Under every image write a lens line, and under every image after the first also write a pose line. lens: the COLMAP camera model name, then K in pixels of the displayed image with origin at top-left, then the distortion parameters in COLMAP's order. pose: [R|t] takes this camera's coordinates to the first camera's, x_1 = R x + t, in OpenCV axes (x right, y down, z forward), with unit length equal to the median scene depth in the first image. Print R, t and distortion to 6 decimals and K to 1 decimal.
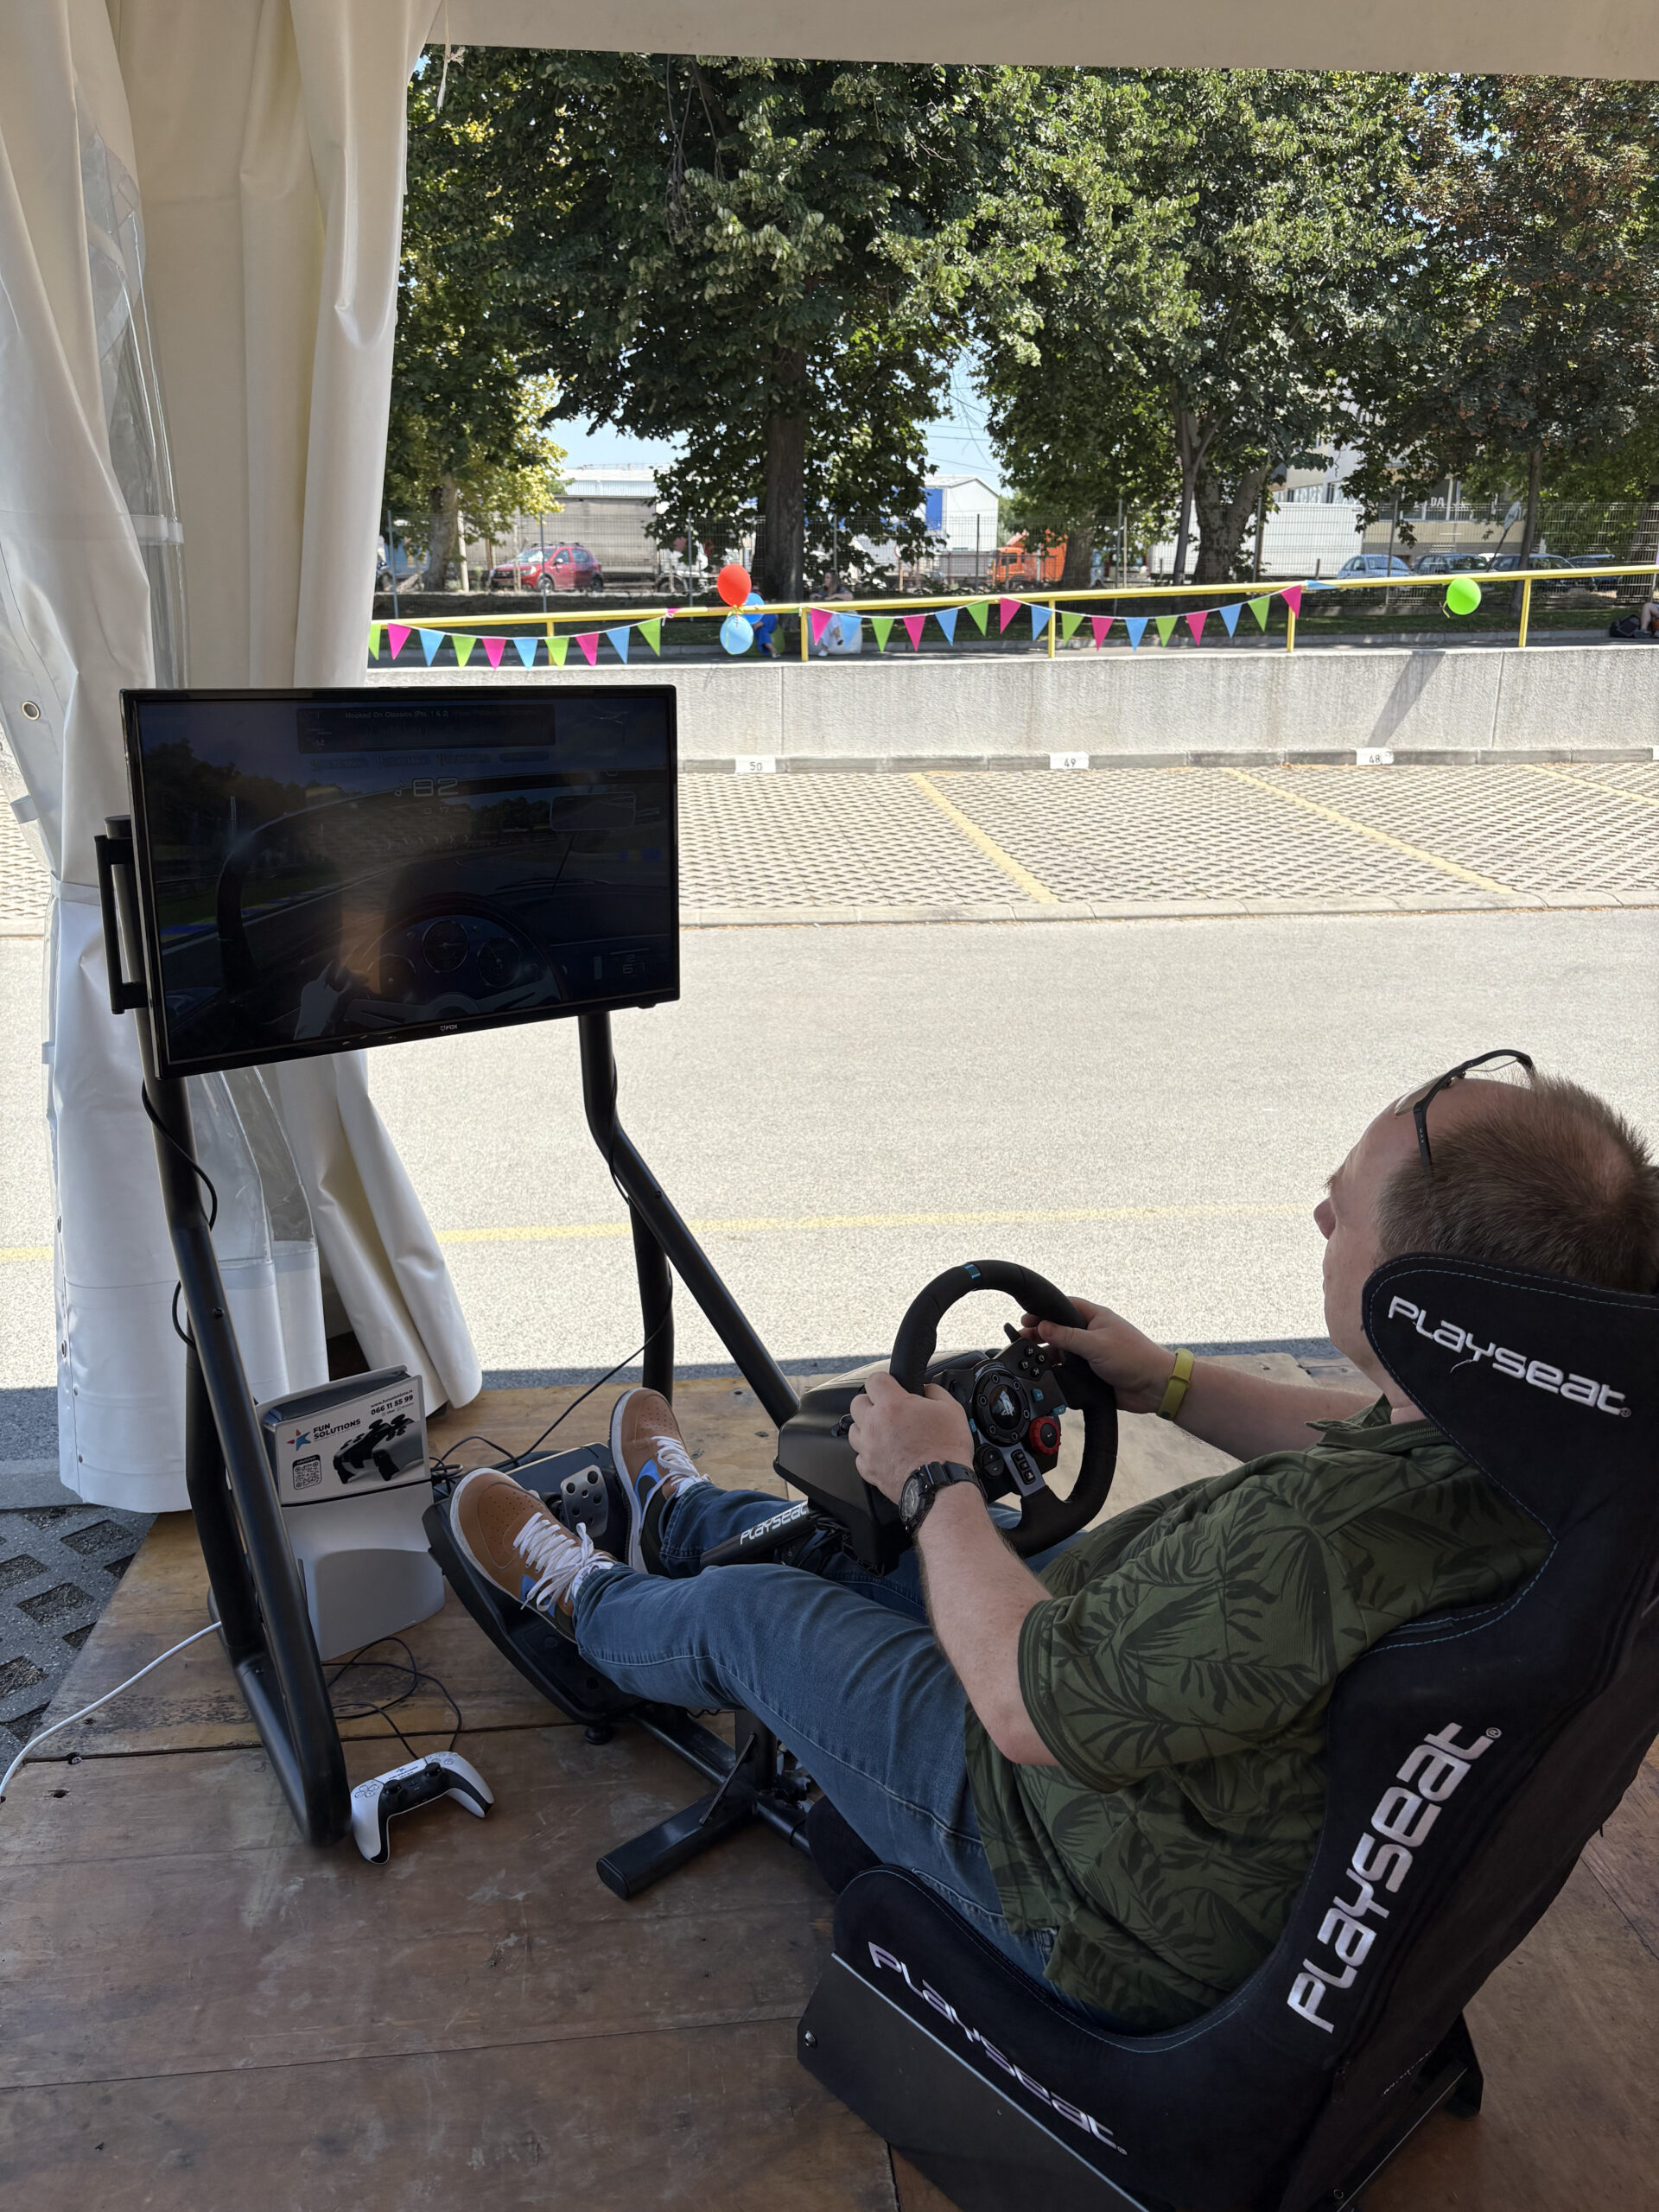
lens RADIAL K [[1667.3, 0, 810.8], [0, 1667.3, 1112.1], [0, 0, 1]] dist [0.046566, -0.055647]
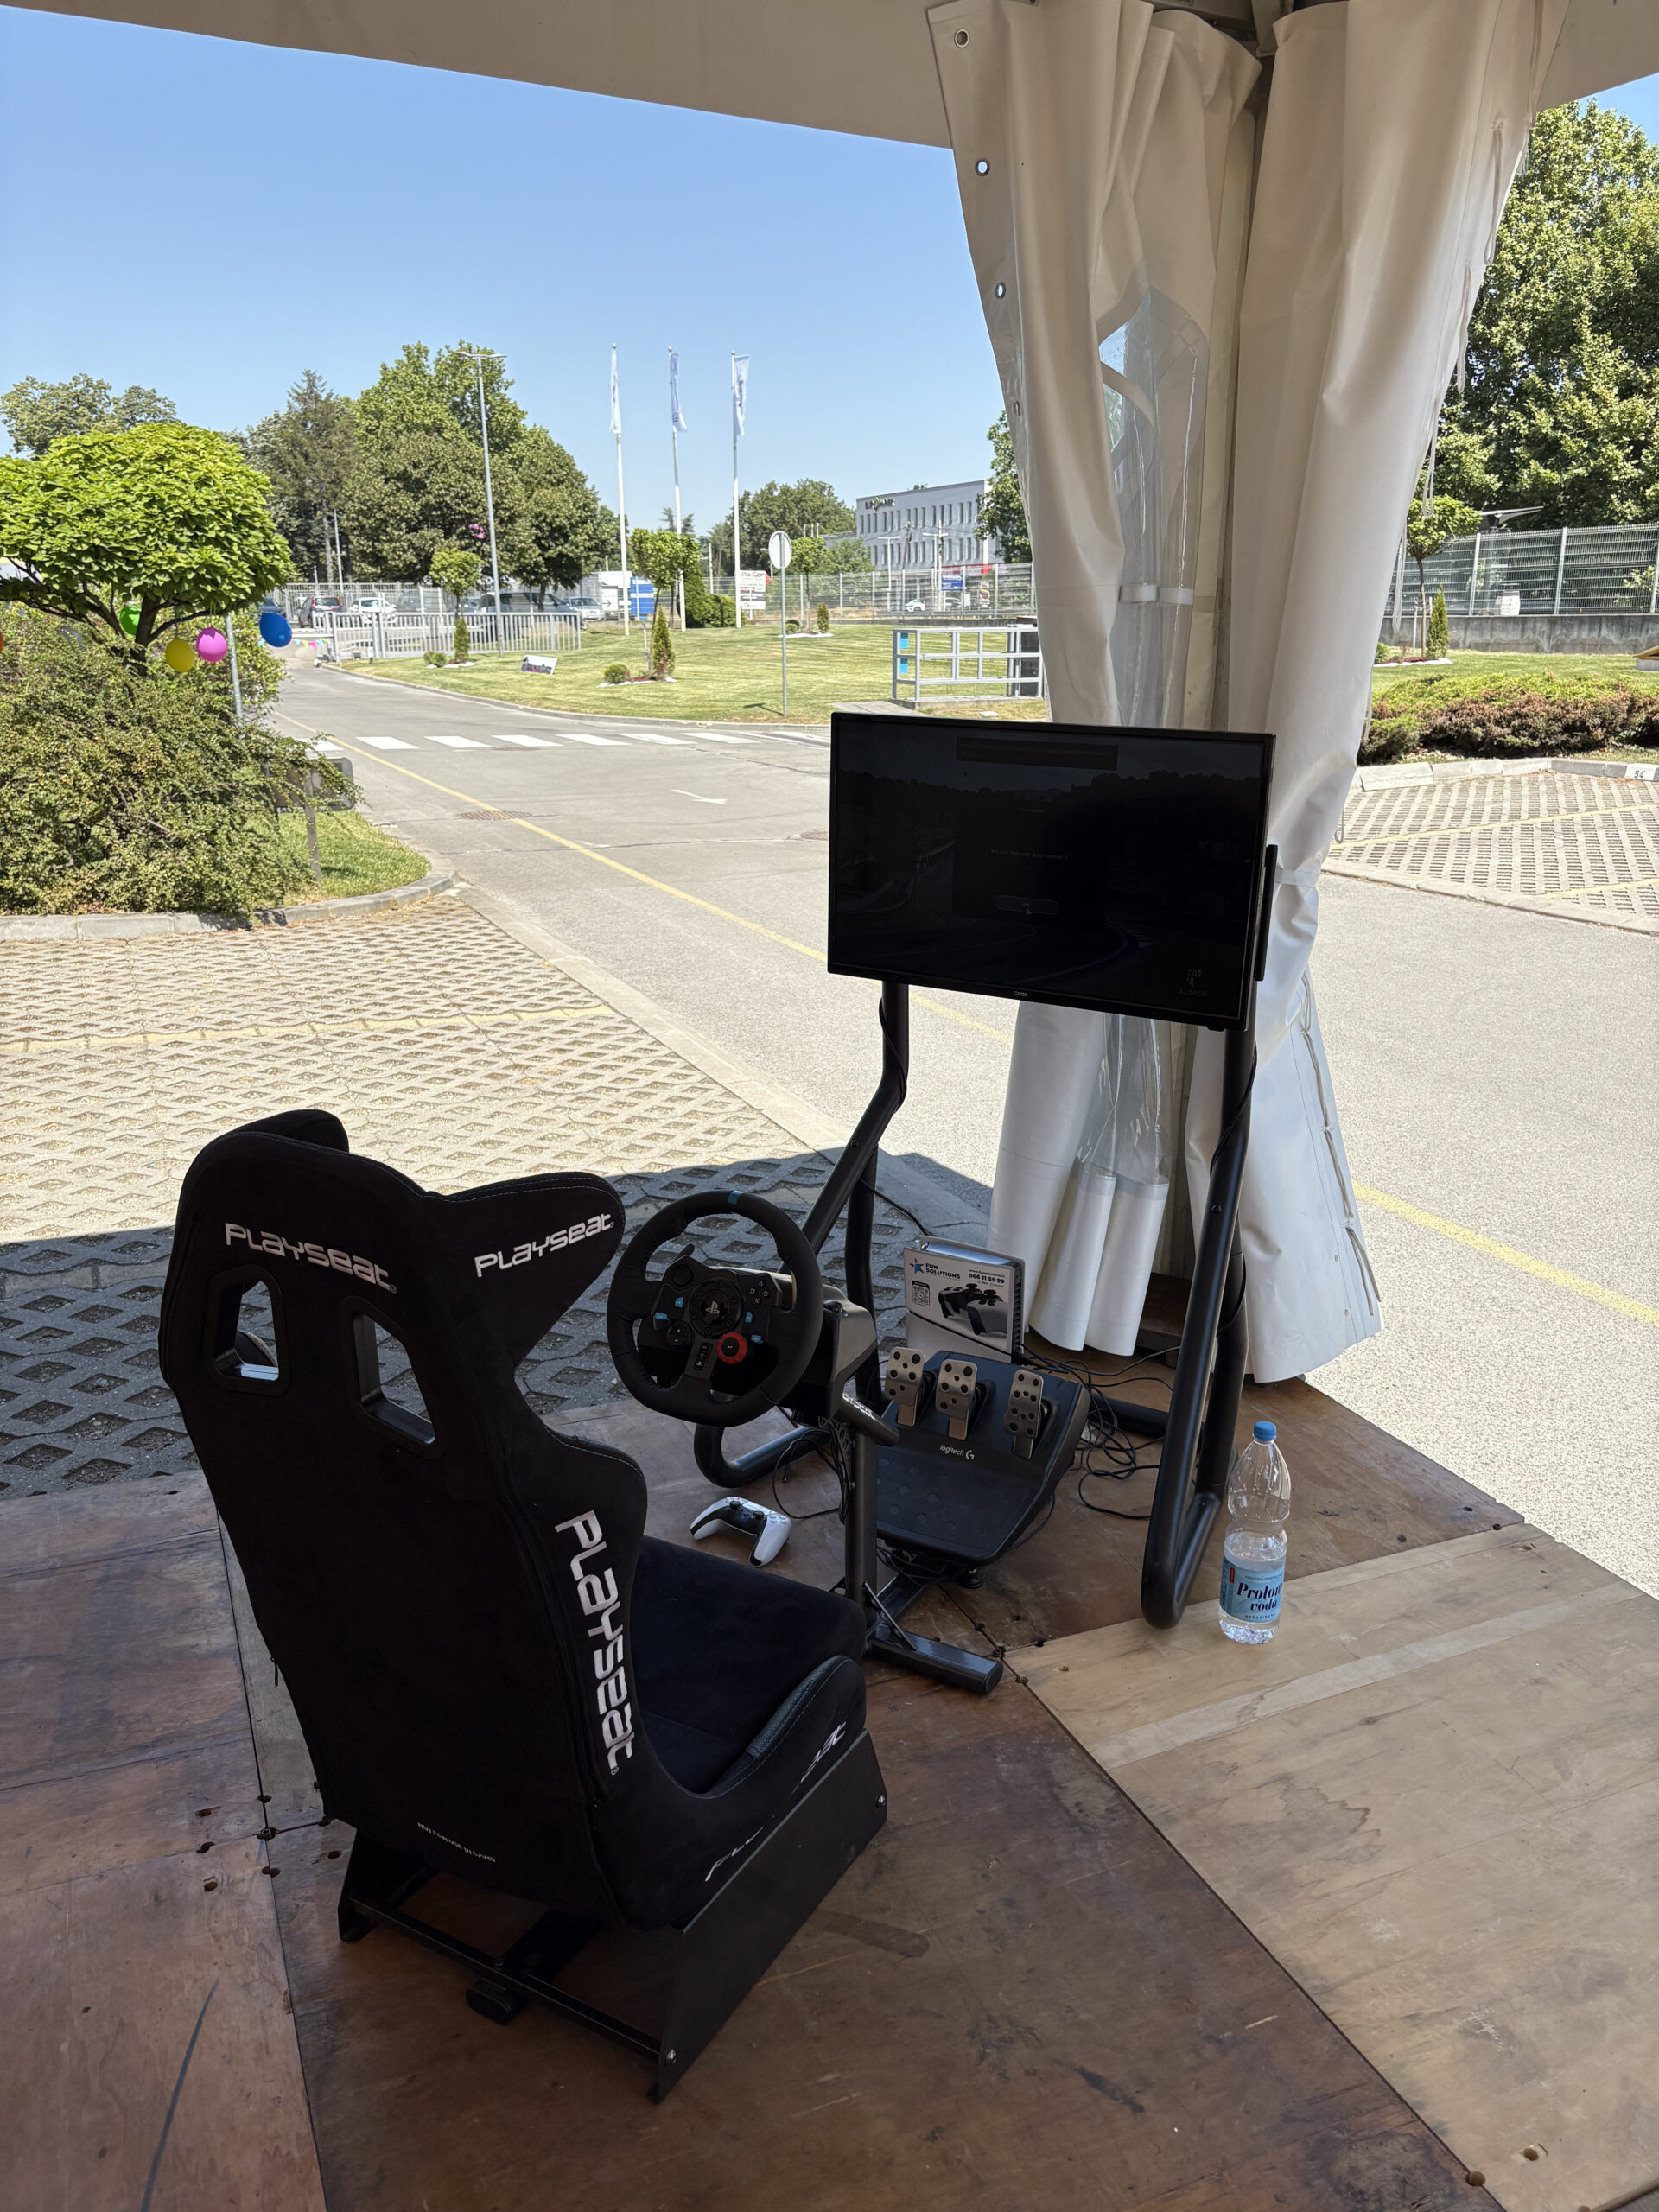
lens RADIAL K [[1667.3, 0, 831.2], [0, 1667.3, 1102.0], [0, 0, 1]] dist [0.046566, -0.055647]
pose [[0.309886, 0.258135, -0.915061, 0.211119], [-0.276299, 0.945353, 0.173111, -0.034963], [0.909741, 0.199186, 0.364274, 0.101089]]
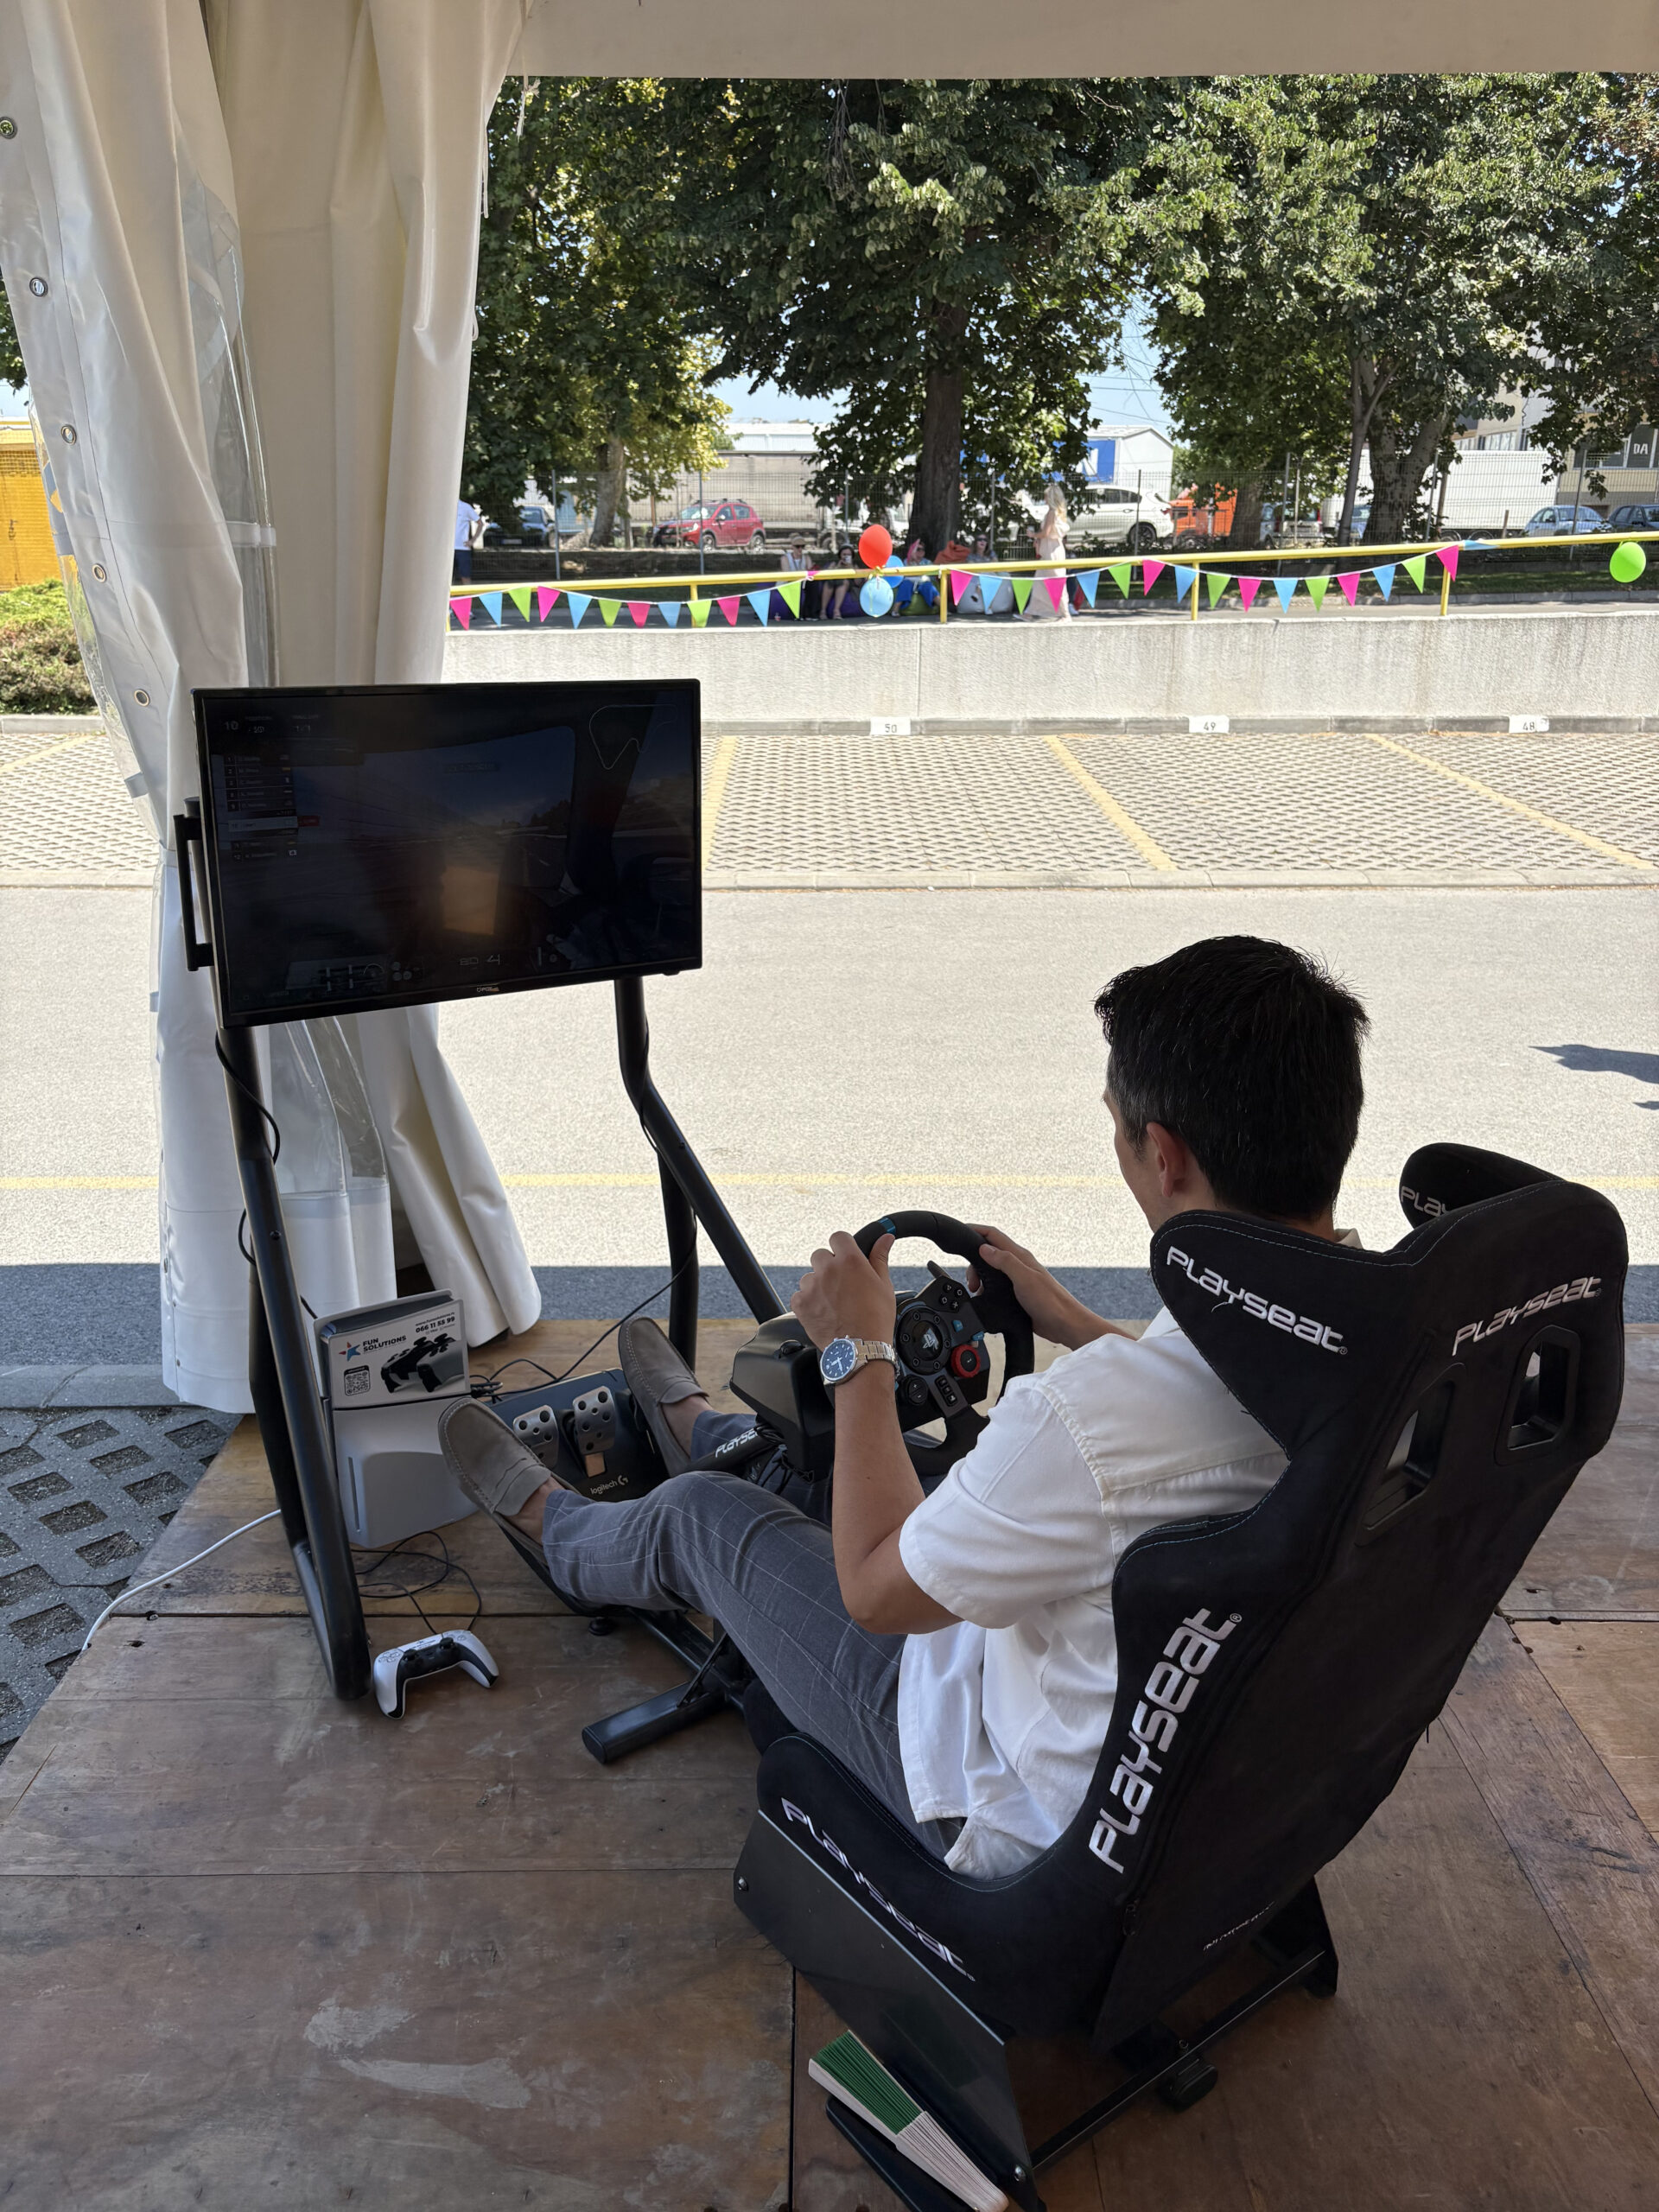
lens RADIAL K [[1667.3, 0, 803.5], [0, 1667.3, 1112.8], [0, 0, 1]] dist [0.046566, -0.055647]
pose [[0.995123, 0.029645, -0.094082, 0.024174], [-0.027272, 0.999279, 0.026407, -0.000788], [0.094797, -0.023712, 0.995214, -0.021763]]
